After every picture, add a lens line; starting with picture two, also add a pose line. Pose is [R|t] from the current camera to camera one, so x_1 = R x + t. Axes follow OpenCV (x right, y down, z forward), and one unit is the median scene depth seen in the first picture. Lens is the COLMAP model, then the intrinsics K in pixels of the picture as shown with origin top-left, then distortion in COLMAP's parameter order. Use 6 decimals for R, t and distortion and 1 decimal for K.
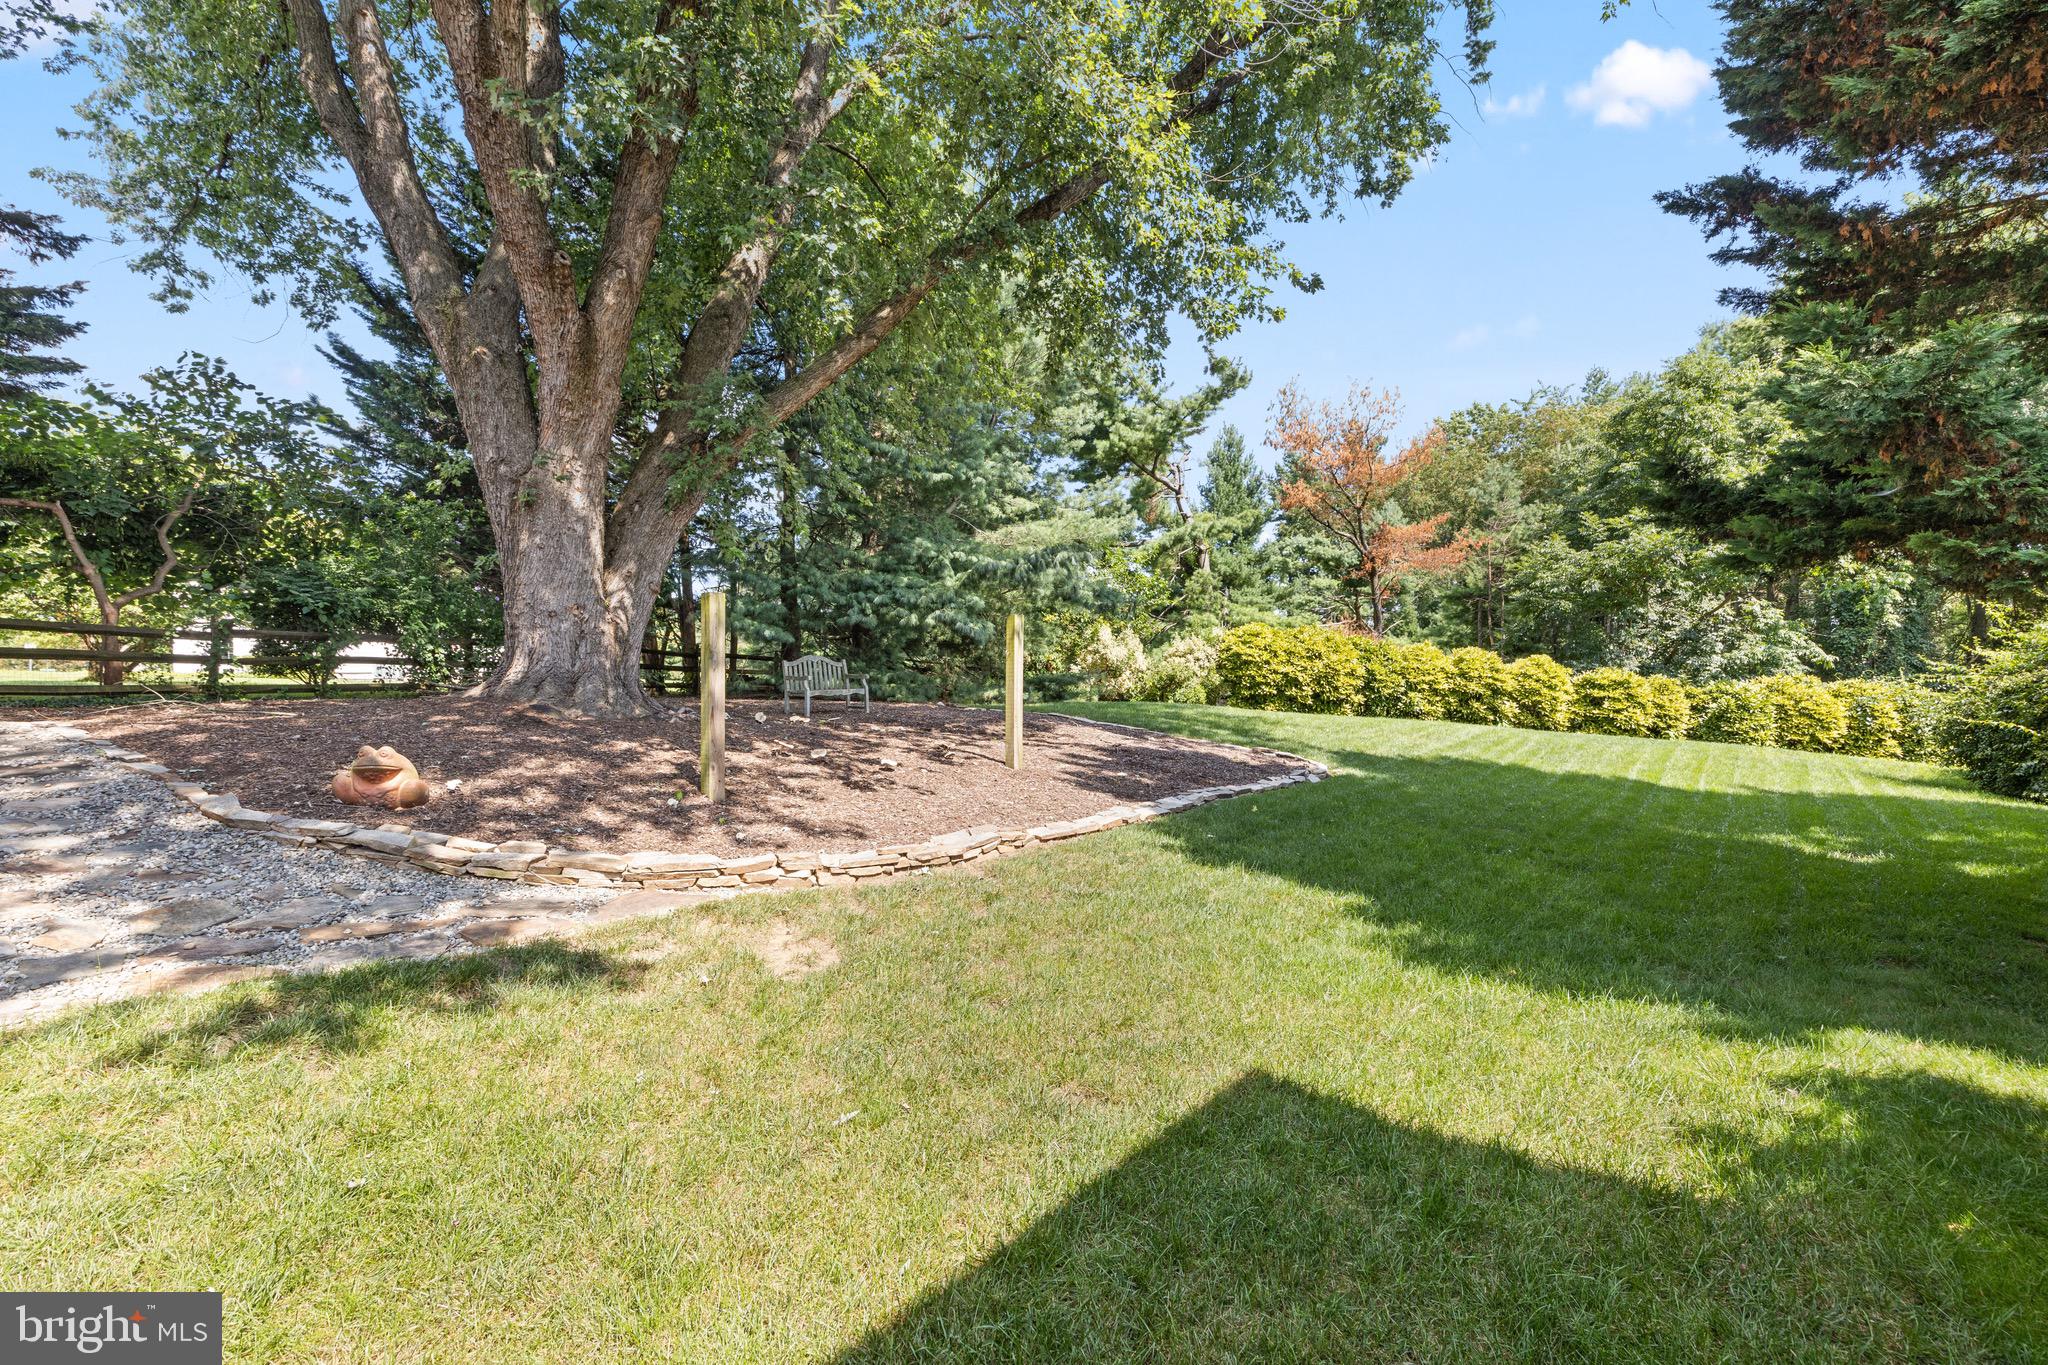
lens RADIAL K [[916.6, 0, 1019.2], [0, 916.6, 680.2], [0, 0, 1]] dist [0.004648, -0.000877]
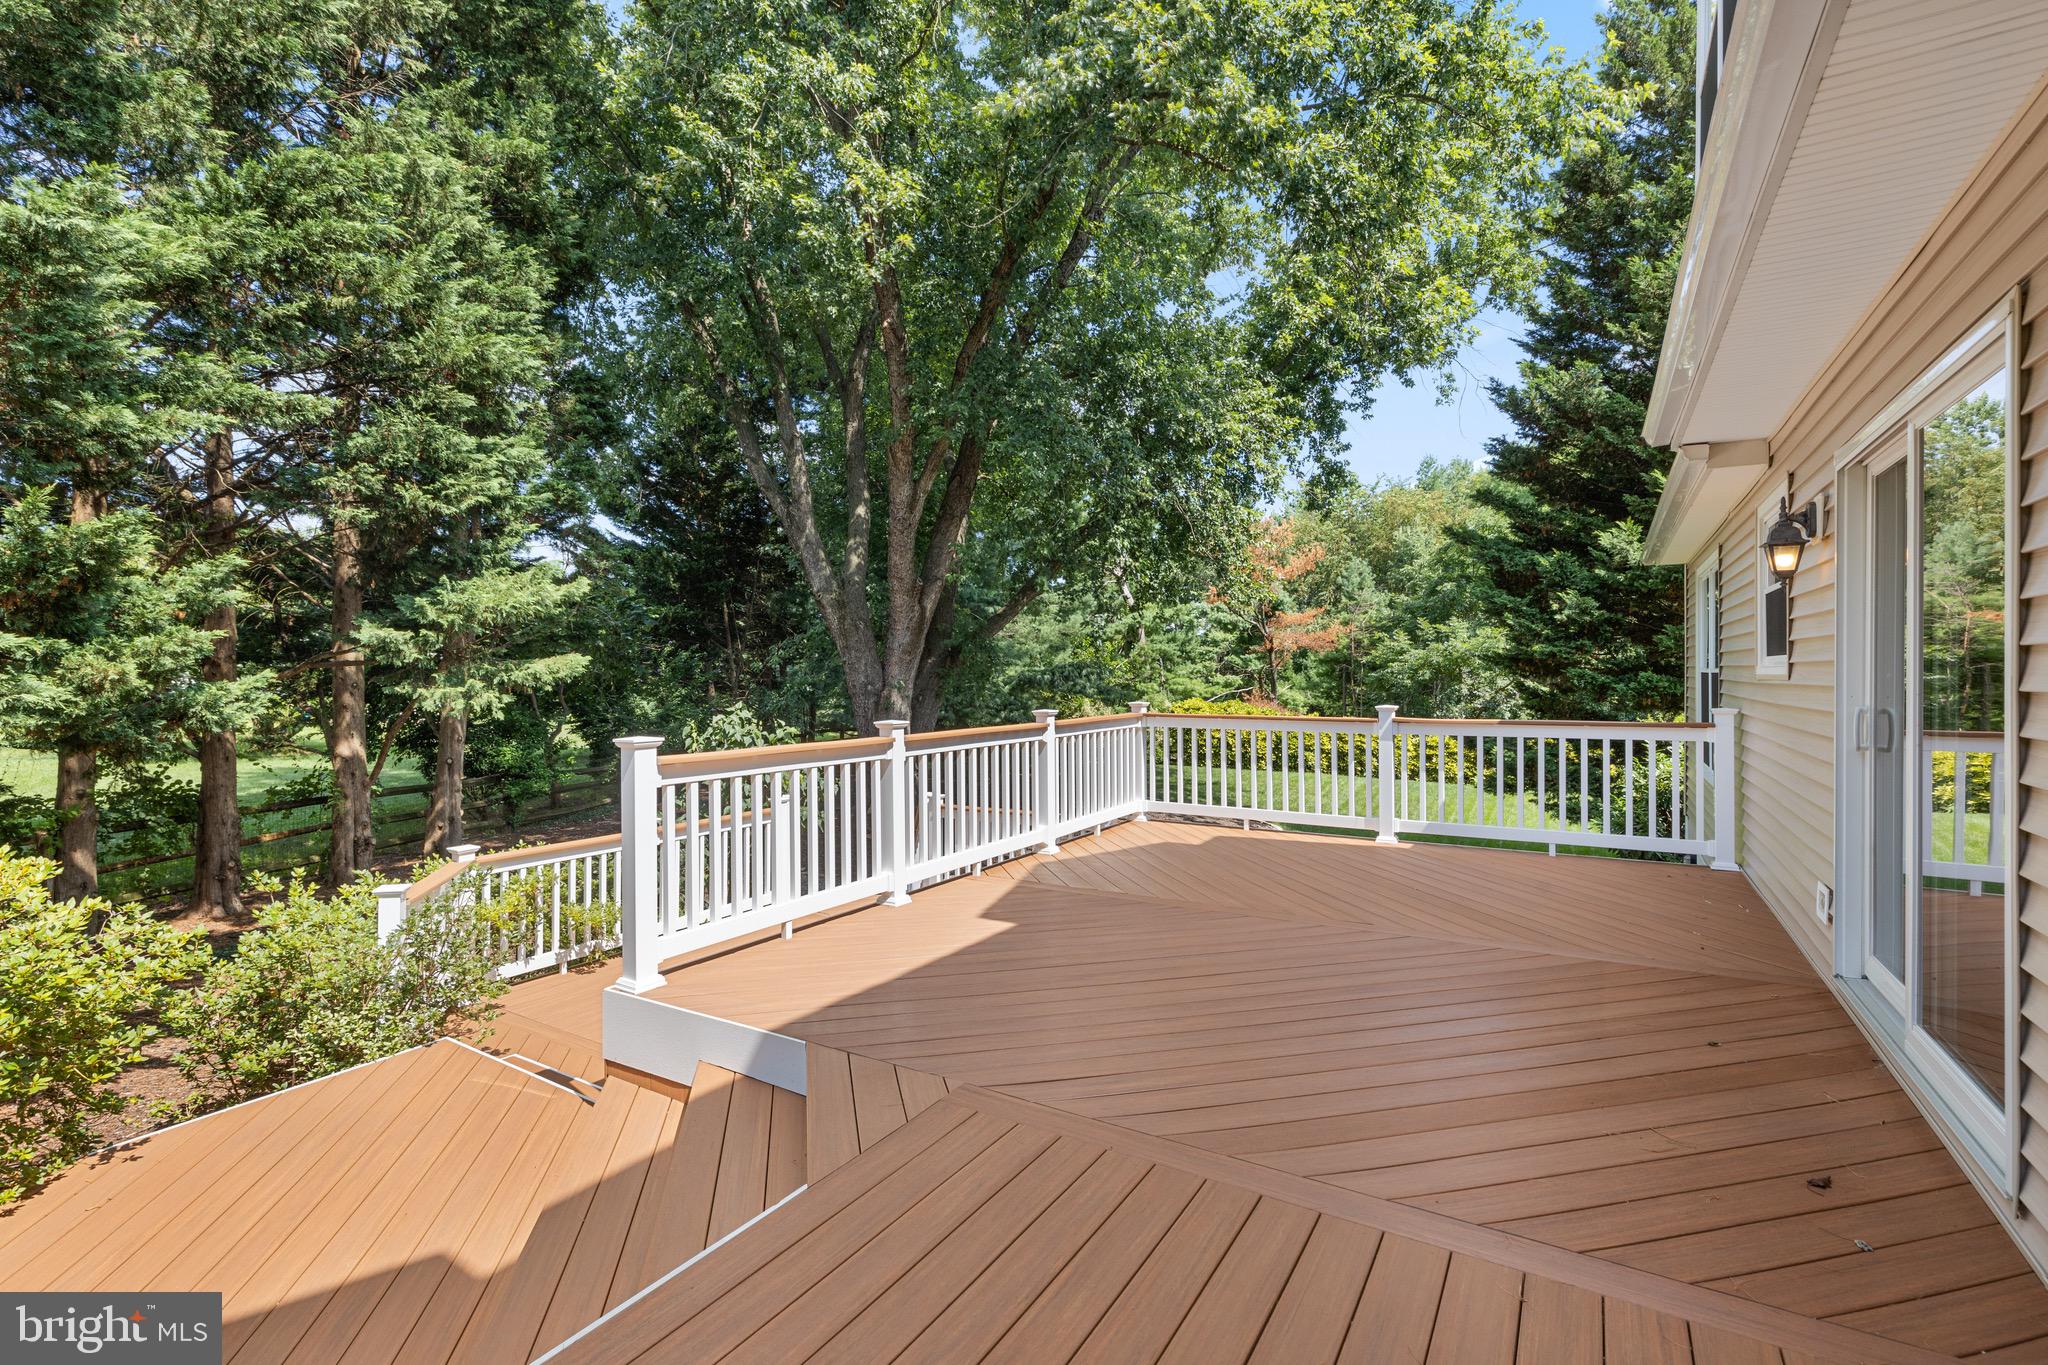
lens RADIAL K [[916.6, 0, 1023.3], [0, 916.6, 680.3], [0, 0, 1]] dist [0.004648, -0.000877]
pose [[0.988936, 0.003526, 0.148304, -0.204230], [-0.004094, 0.999985, 0.003525, -0.098268], [-0.148290, -0.004093, 0.988936, -0.315627]]
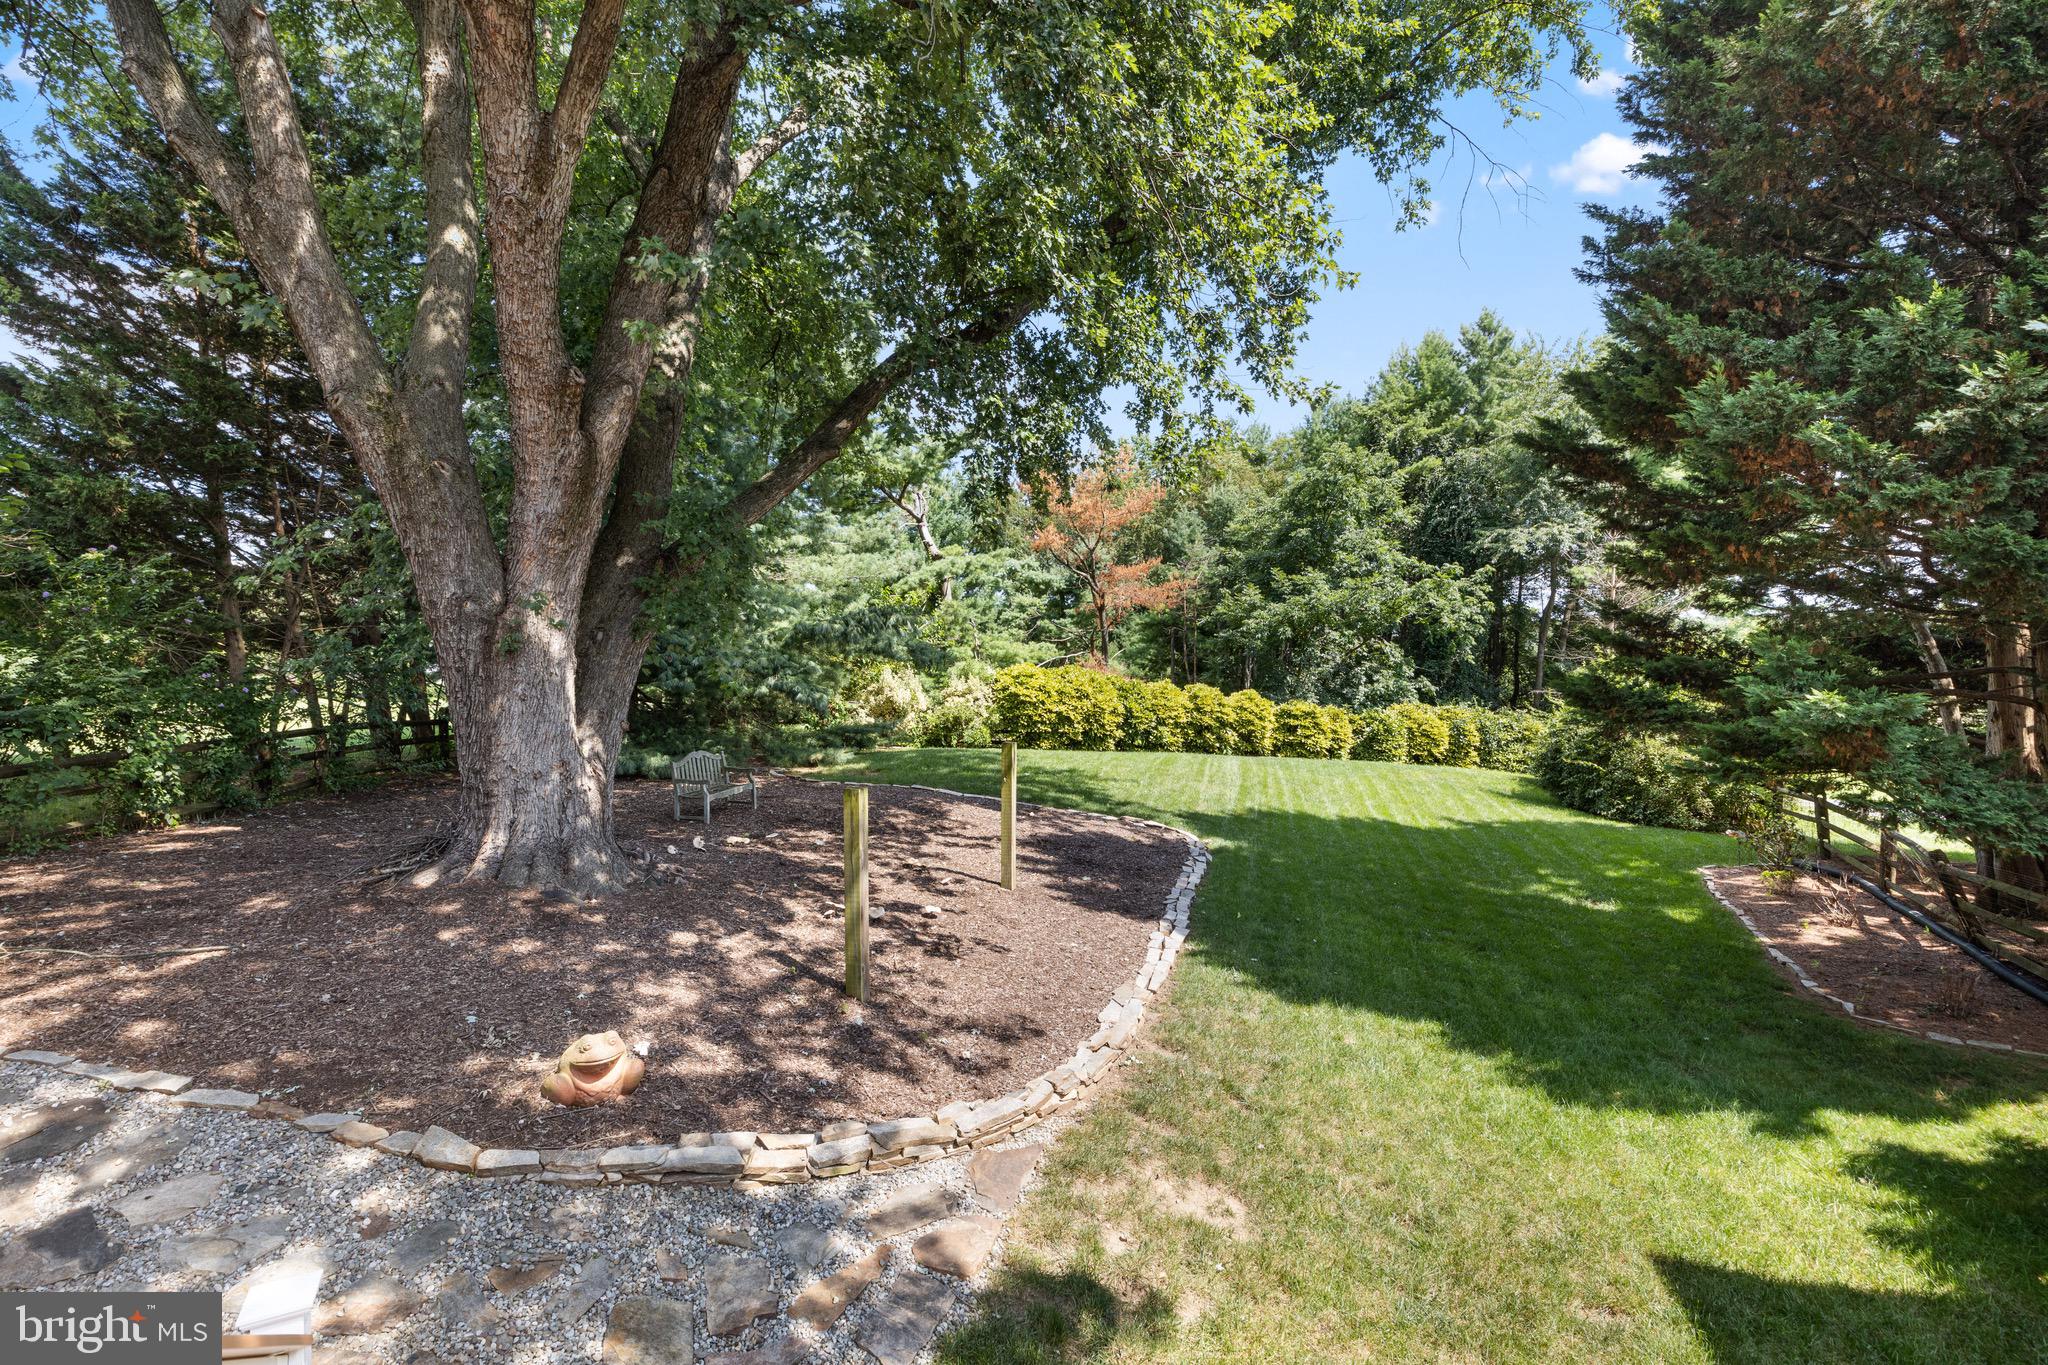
lens RADIAL K [[916.6, 0, 1022.6], [0, 916.6, 666.3], [0, 0, 1]] dist [0.004648, -0.000877]
pose [[0.924838, -0.007442, 0.380289, -0.159511], [0.005699, 0.999967, 0.005710, -0.068151], [-0.380319, -0.003113, 0.924850, 0.014385]]
